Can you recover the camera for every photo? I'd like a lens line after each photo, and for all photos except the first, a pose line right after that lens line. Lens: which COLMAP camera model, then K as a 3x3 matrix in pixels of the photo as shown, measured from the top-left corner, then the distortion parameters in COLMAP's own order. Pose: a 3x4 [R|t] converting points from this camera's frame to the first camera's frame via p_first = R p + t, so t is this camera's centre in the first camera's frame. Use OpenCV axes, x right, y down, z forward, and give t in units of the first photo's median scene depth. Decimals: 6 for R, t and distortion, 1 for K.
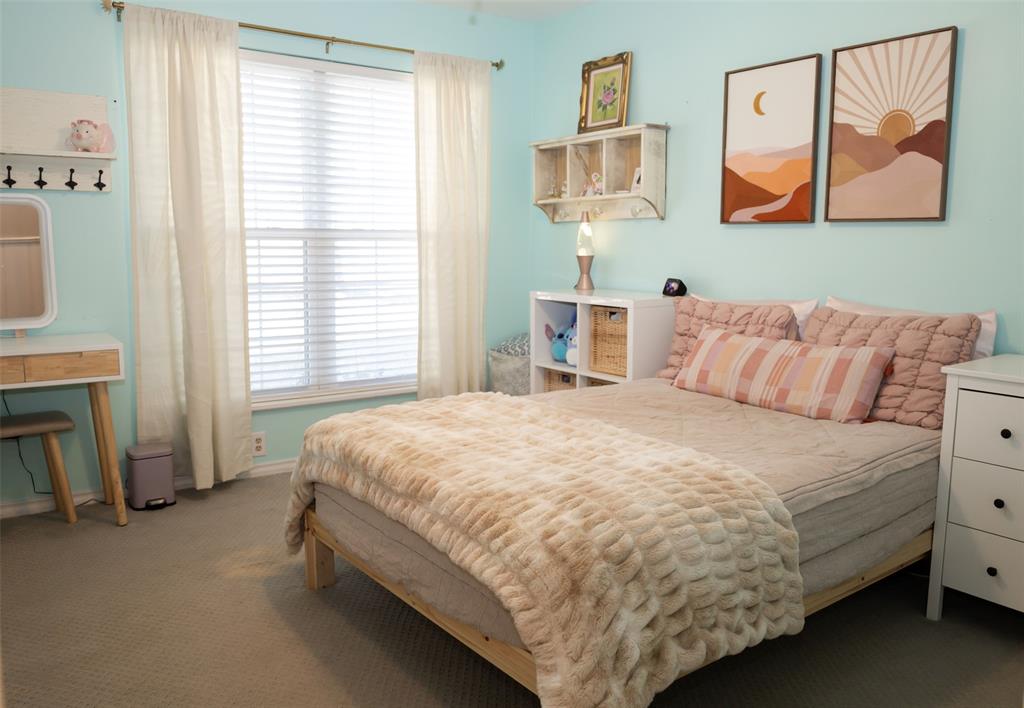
lens RADIAL K [[808.7, 0, 512.5], [0, 808.7, 351.3], [0, 0, 1]] dist [-0.000219, -0.004491]
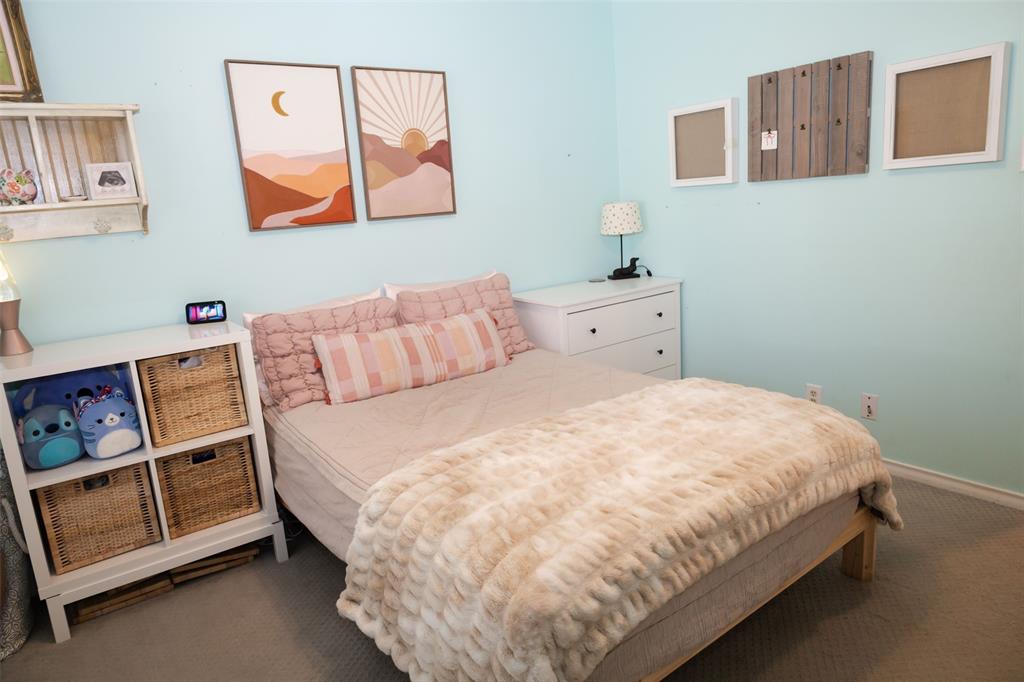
lens RADIAL K [[661.7, 0, 511.9], [0, 661.7, 342.2], [0, 0, 1]] dist [-0.006742, 0.006482]
pose [[-0.004896, -0.213713, 0.976884, -0.569201], [0.212274, 0.954410, 0.209860, -0.153322], [-0.977198, 0.208395, 0.040693, 0.821301]]
